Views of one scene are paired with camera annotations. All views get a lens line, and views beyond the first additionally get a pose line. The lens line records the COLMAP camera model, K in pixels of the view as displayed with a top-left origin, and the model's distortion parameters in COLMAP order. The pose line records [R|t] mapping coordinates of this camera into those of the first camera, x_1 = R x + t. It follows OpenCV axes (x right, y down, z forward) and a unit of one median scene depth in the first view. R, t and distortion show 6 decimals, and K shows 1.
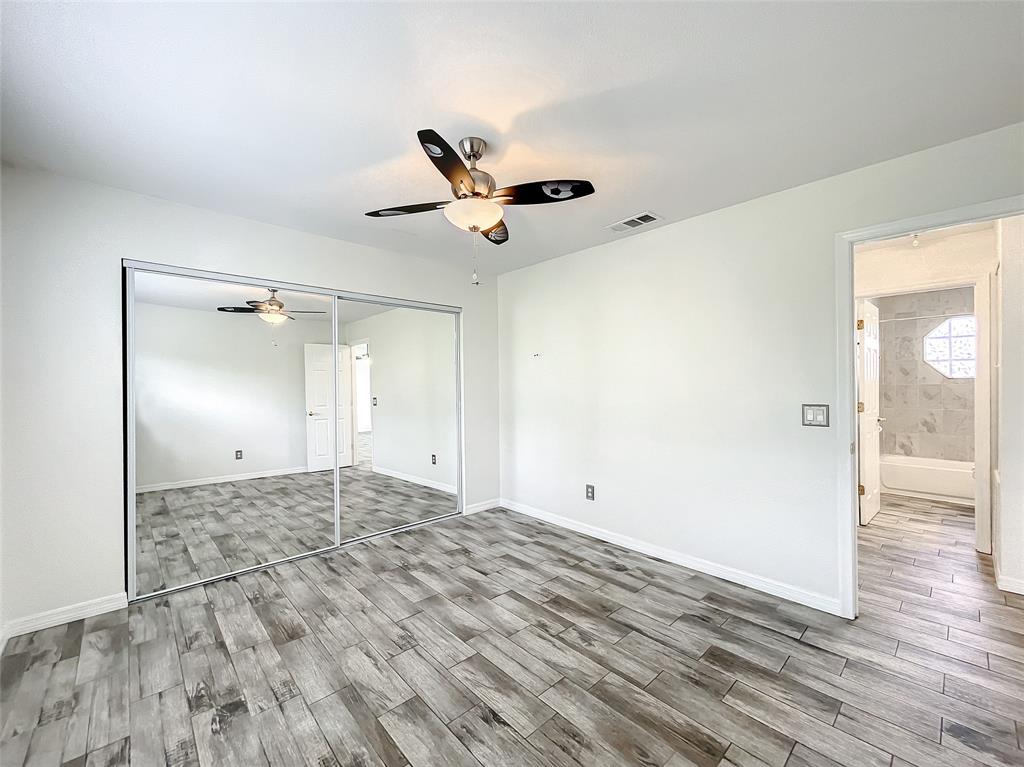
lens RADIAL K [[416.7, 0, 507.2], [0, 416.7, 387.5], [0, 0, 1]] dist [0.003247, 0.001128]
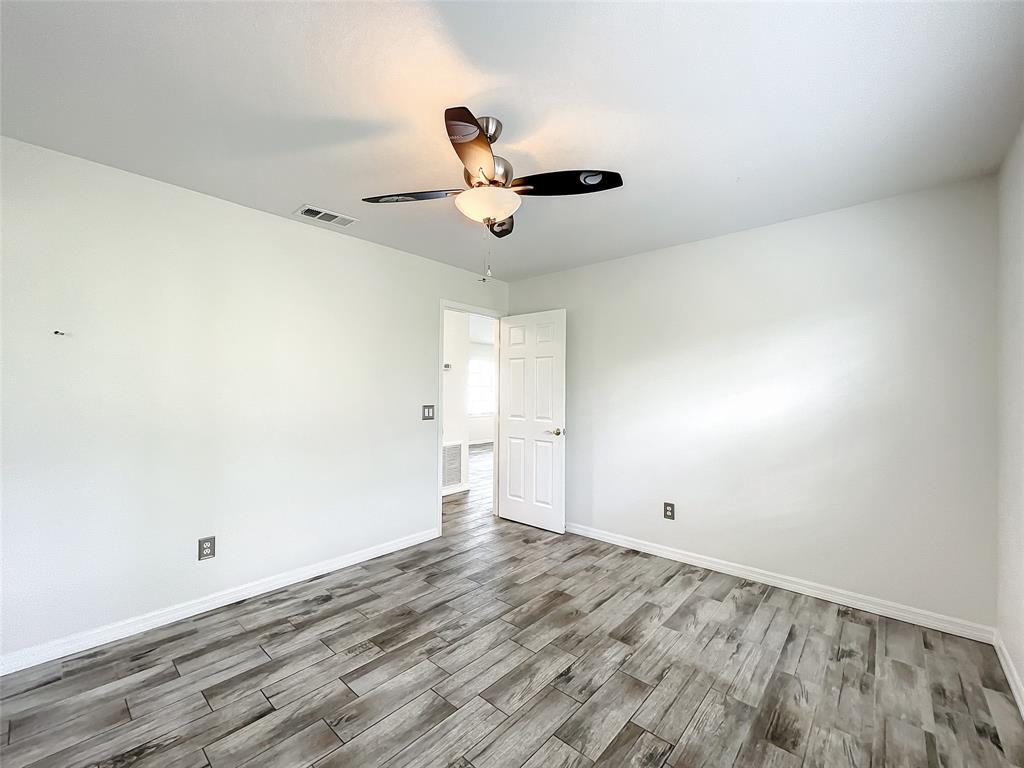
lens RADIAL K [[416.7, 0, 507.2], [0, 416.7, 388.0], [0, 0, 1]] dist [0.003247, 0.001128]
pose [[-0.083661, 0.014906, 0.996383, -0.769342], [0.002526, 0.999888, -0.014747, -0.002174], [-0.996491, 0.001283, -0.083690, 0.805133]]
